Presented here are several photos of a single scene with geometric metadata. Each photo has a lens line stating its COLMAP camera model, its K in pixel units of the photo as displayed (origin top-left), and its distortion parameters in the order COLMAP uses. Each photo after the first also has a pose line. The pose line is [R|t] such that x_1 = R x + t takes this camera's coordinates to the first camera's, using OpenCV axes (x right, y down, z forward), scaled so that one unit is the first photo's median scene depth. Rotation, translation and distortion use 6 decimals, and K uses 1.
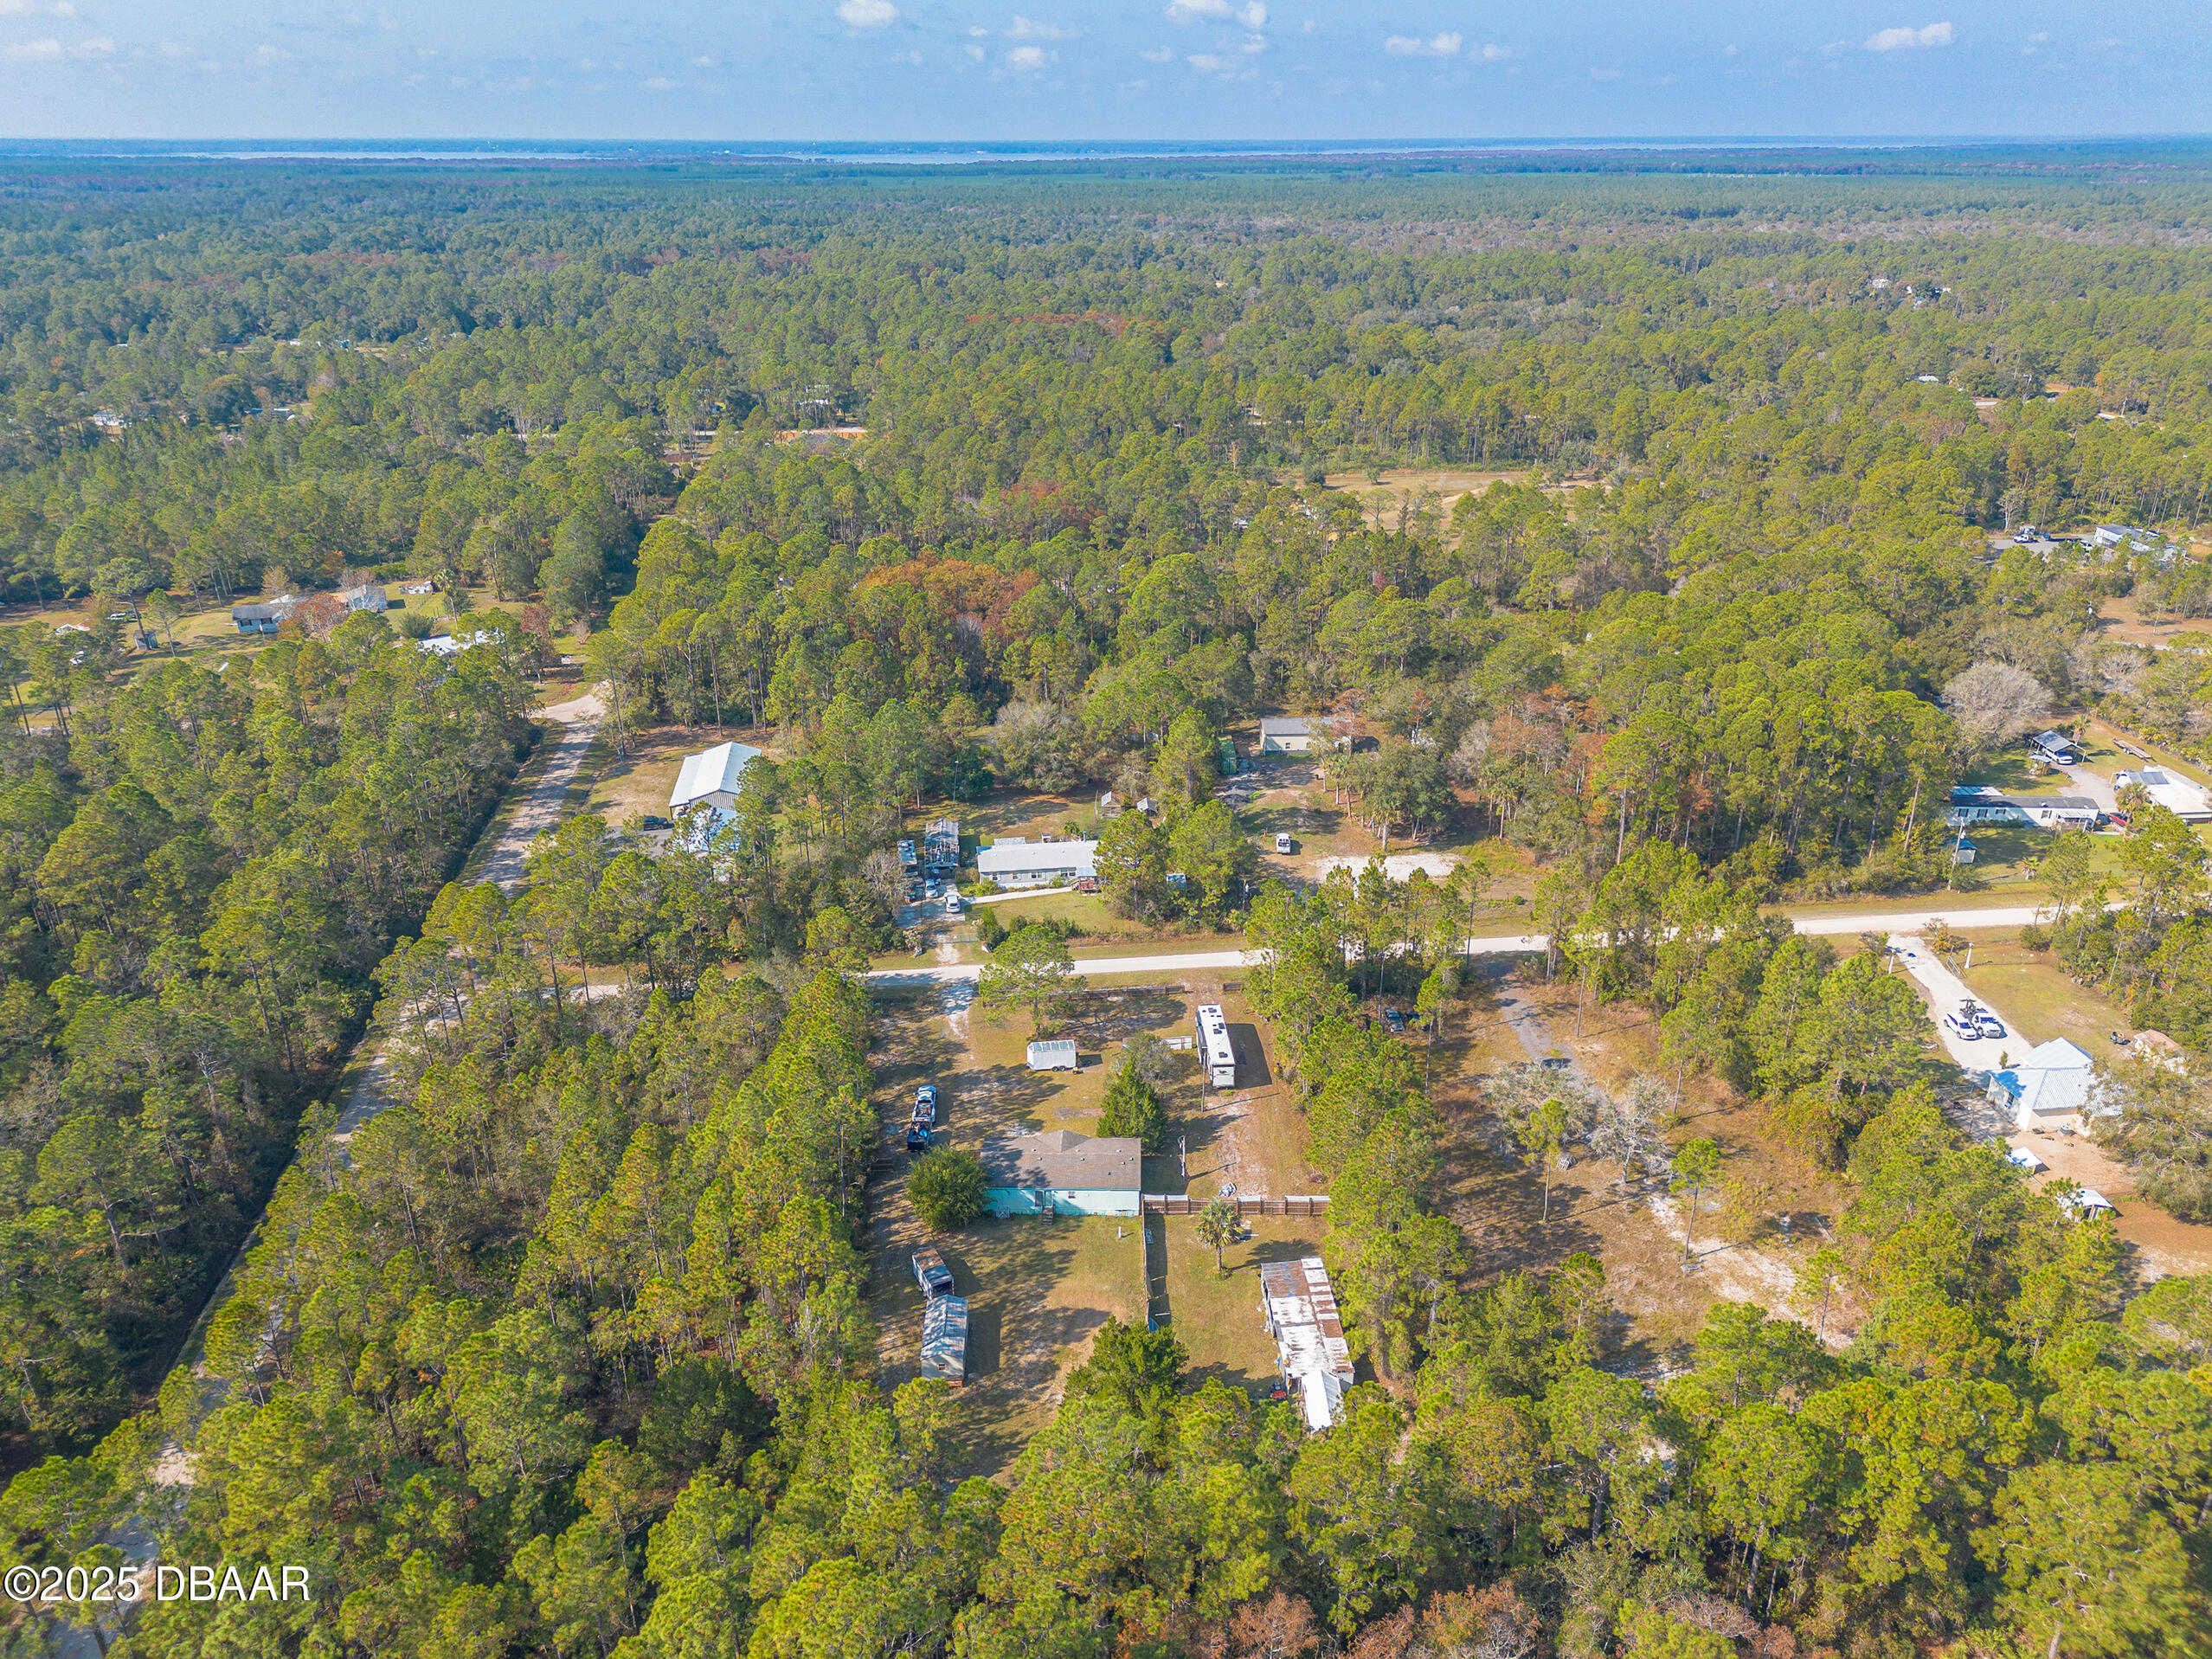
lens RADIAL K [[1547.0, 0, 1098.5], [0, 1547.0, 827.2], [0, 0, 1]] dist [0.081867, -0.099006]
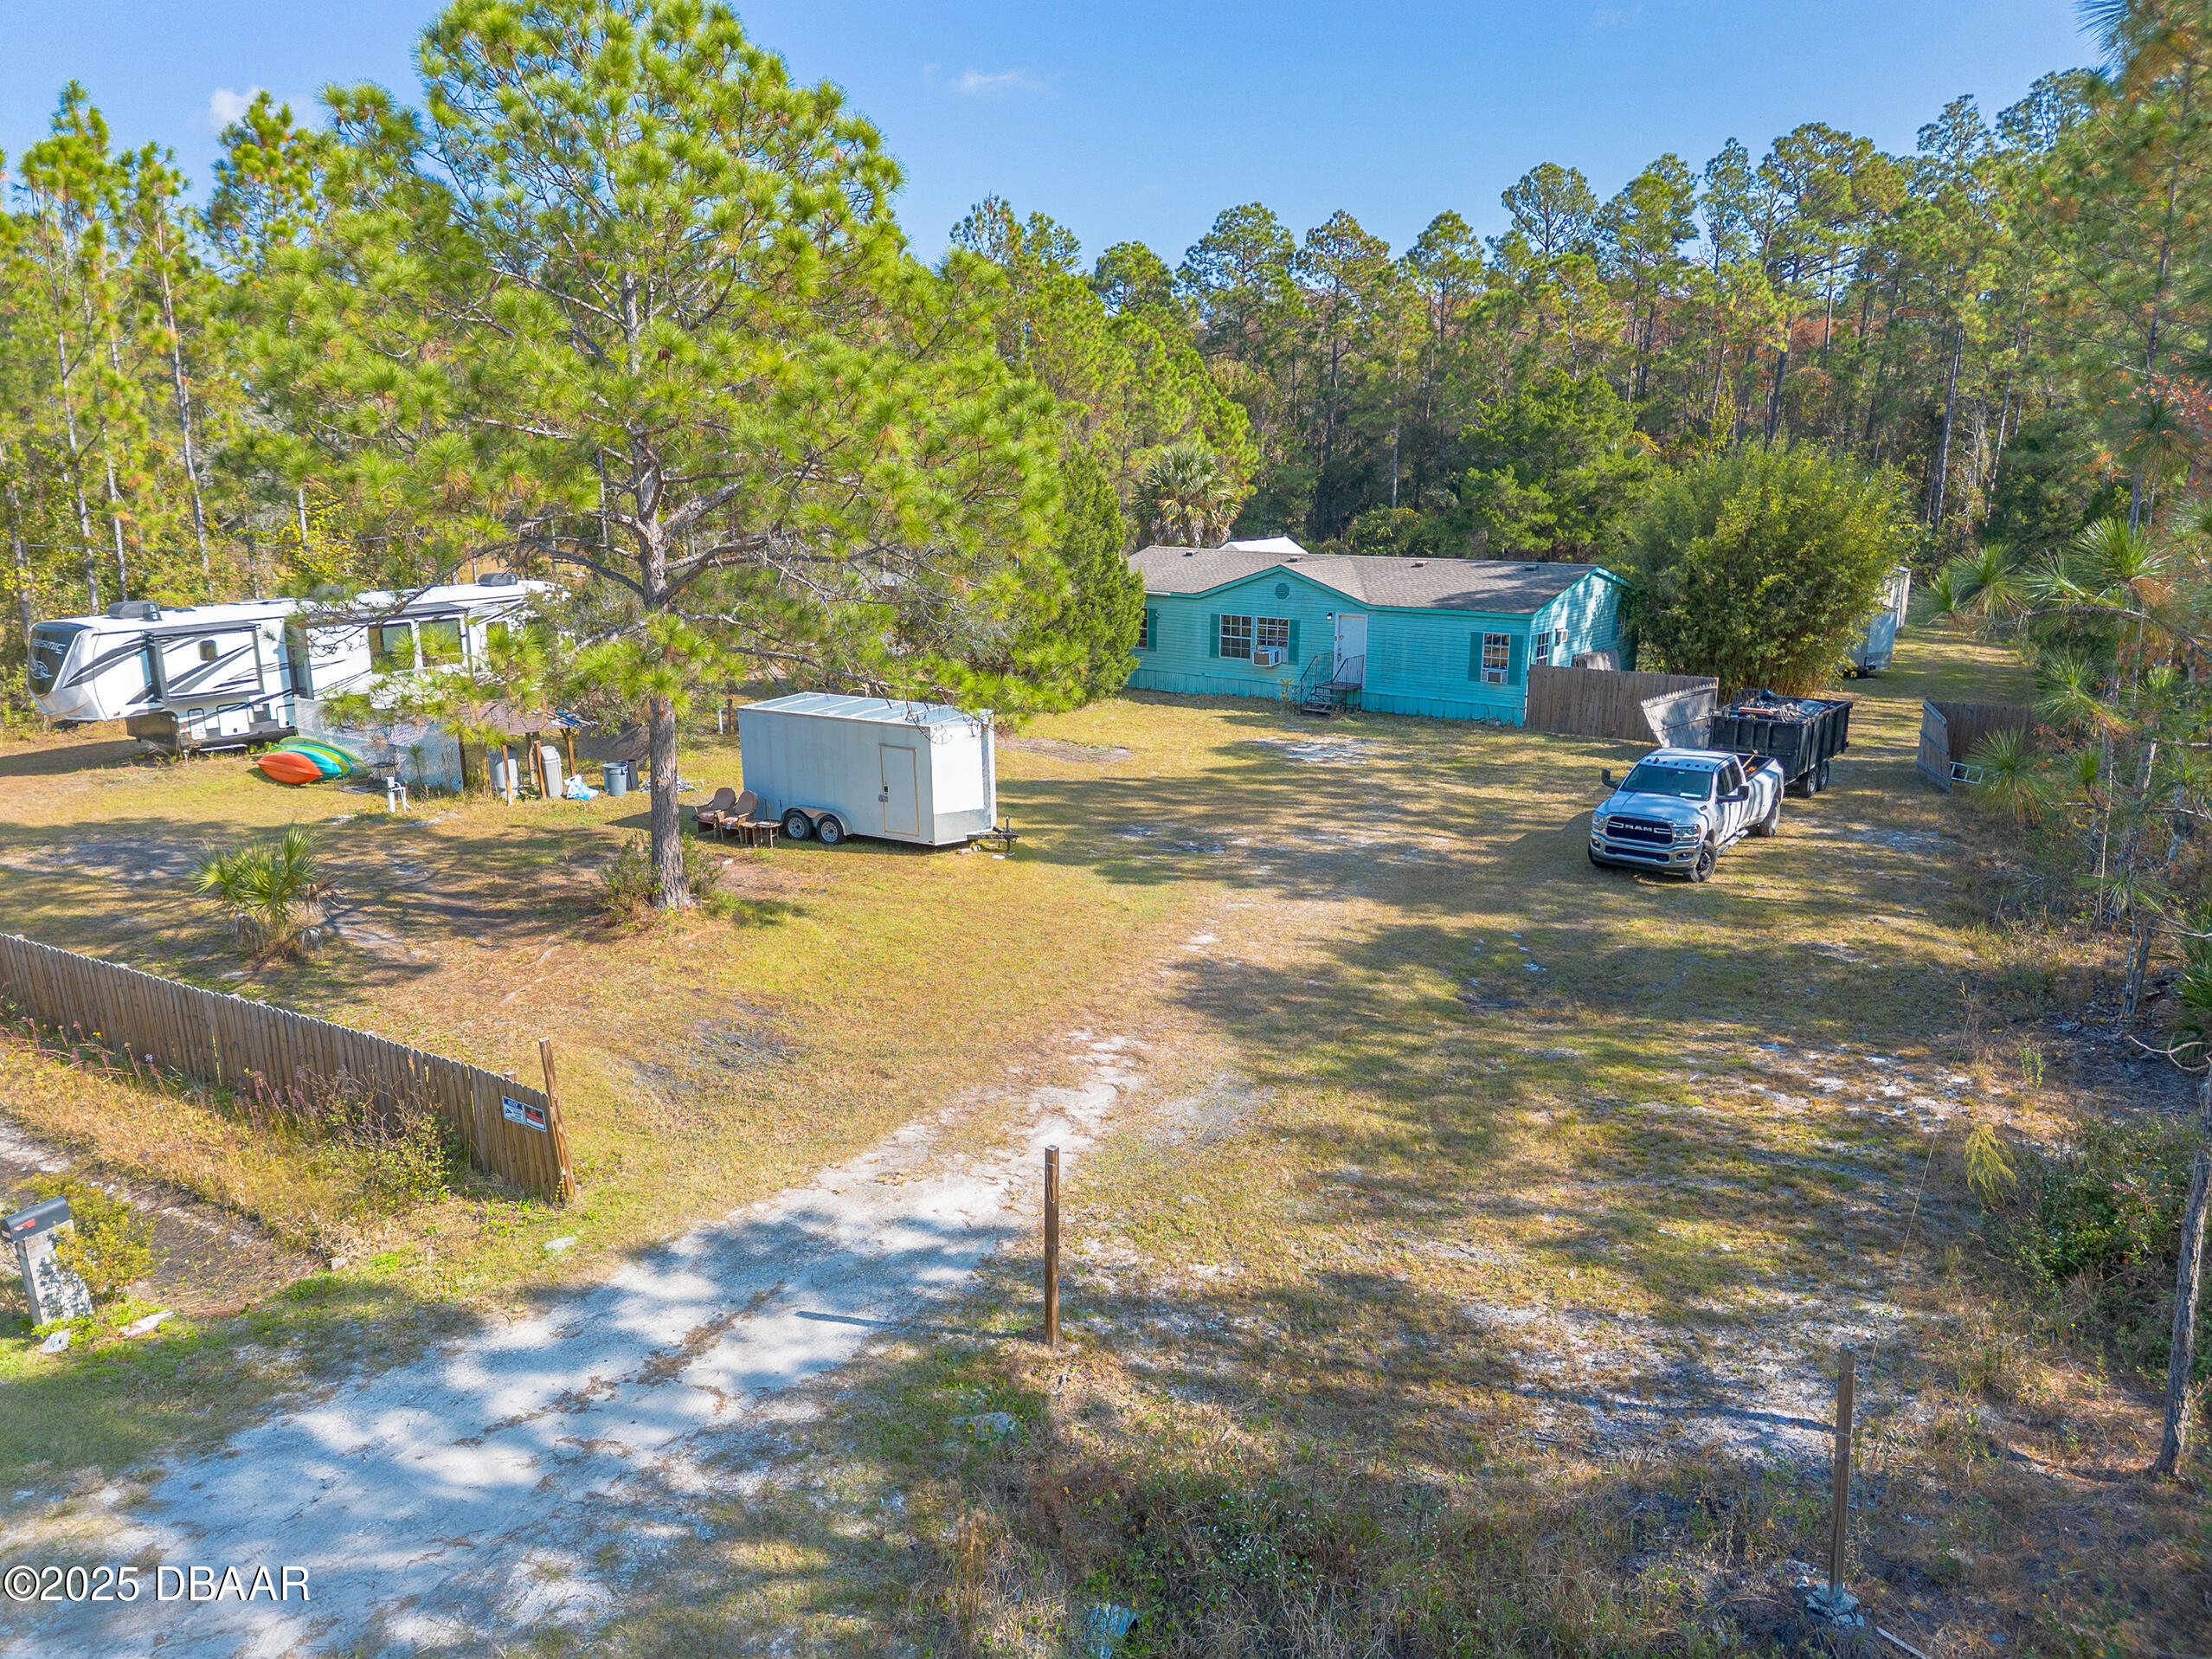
lens RADIAL K [[1581.2, 0, 1092.3], [0, 1581.2, 831.4], [0, 0, 1]] dist [-0.002022, 0.074423]
pose [[-0.795672, -0.137923, 0.589816, -0.161577], [0.249098, 0.813080, 0.526167, 0.066201], [-0.552138, 0.565578, -0.612588, 1.131497]]
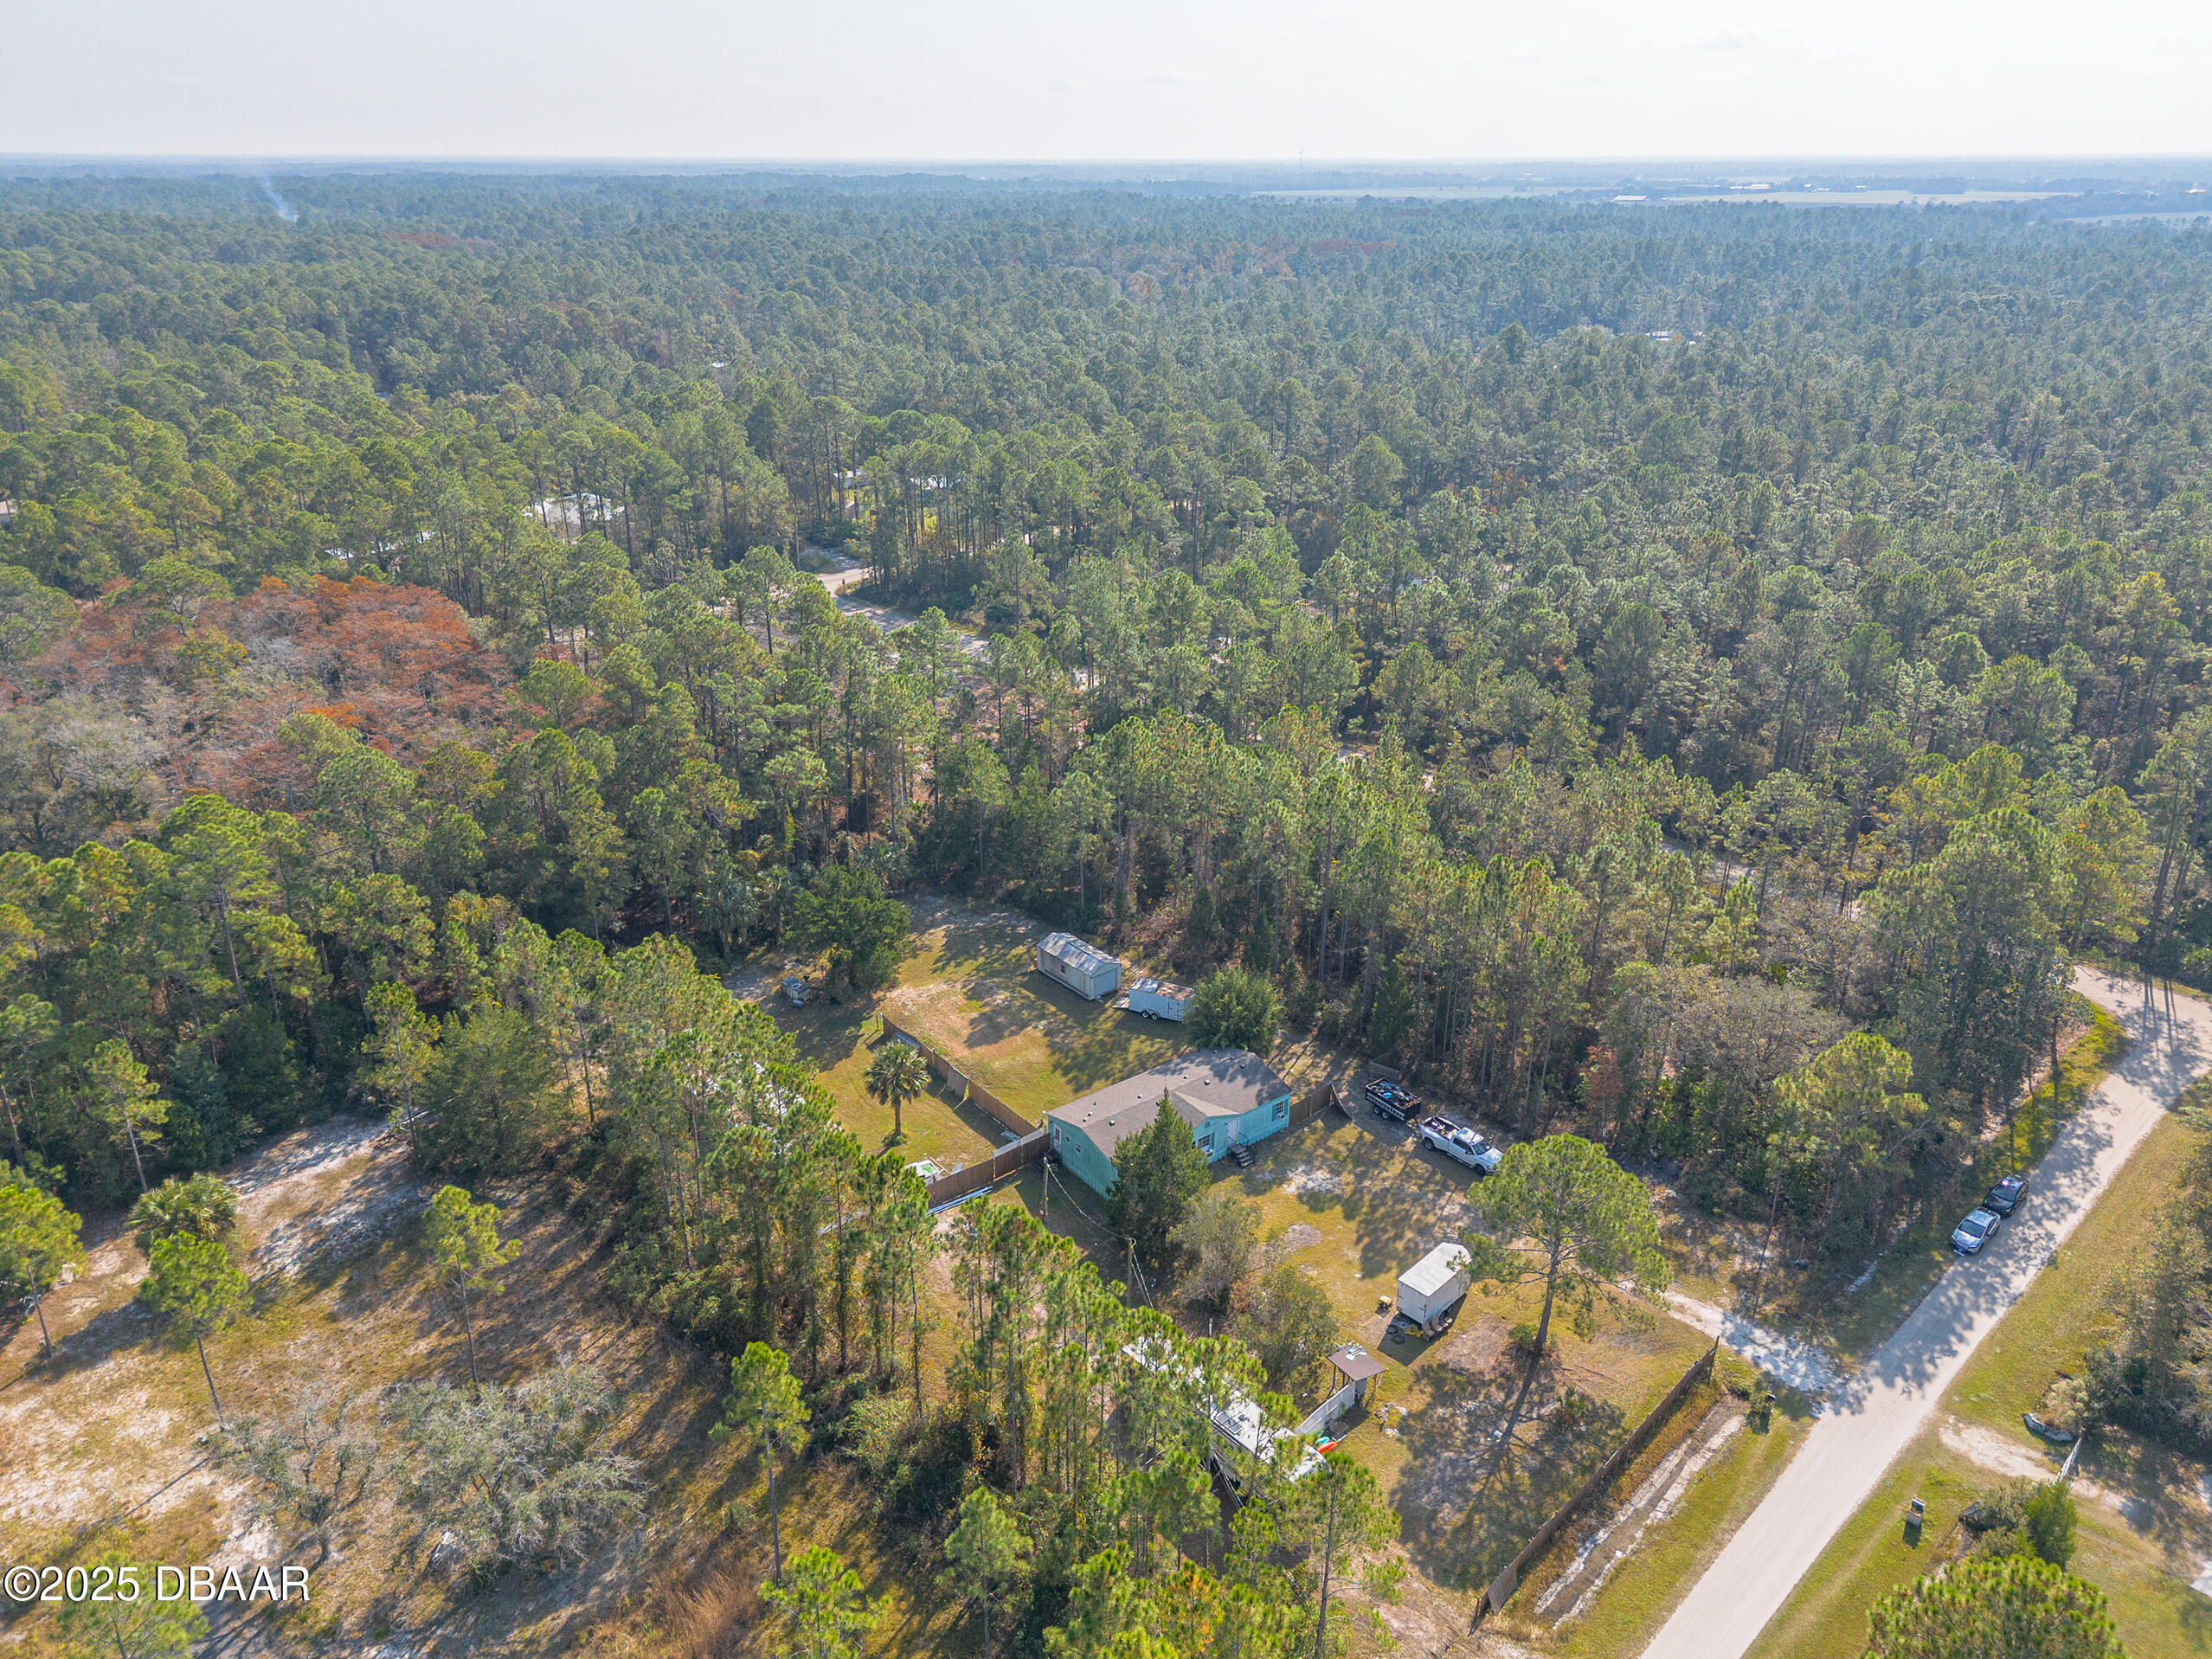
lens RADIAL K [[1574.3, 0, 1106.0], [0, 1574.3, 829.5], [0, 0, 1]] dist [0.043925, -0.051571]
pose [[-0.781914, 0.246169, -0.572722, 0.342716], [-0.247661, 0.720444, 0.647785, -0.299291], [0.572079, 0.648353, -0.502359, 1.137604]]
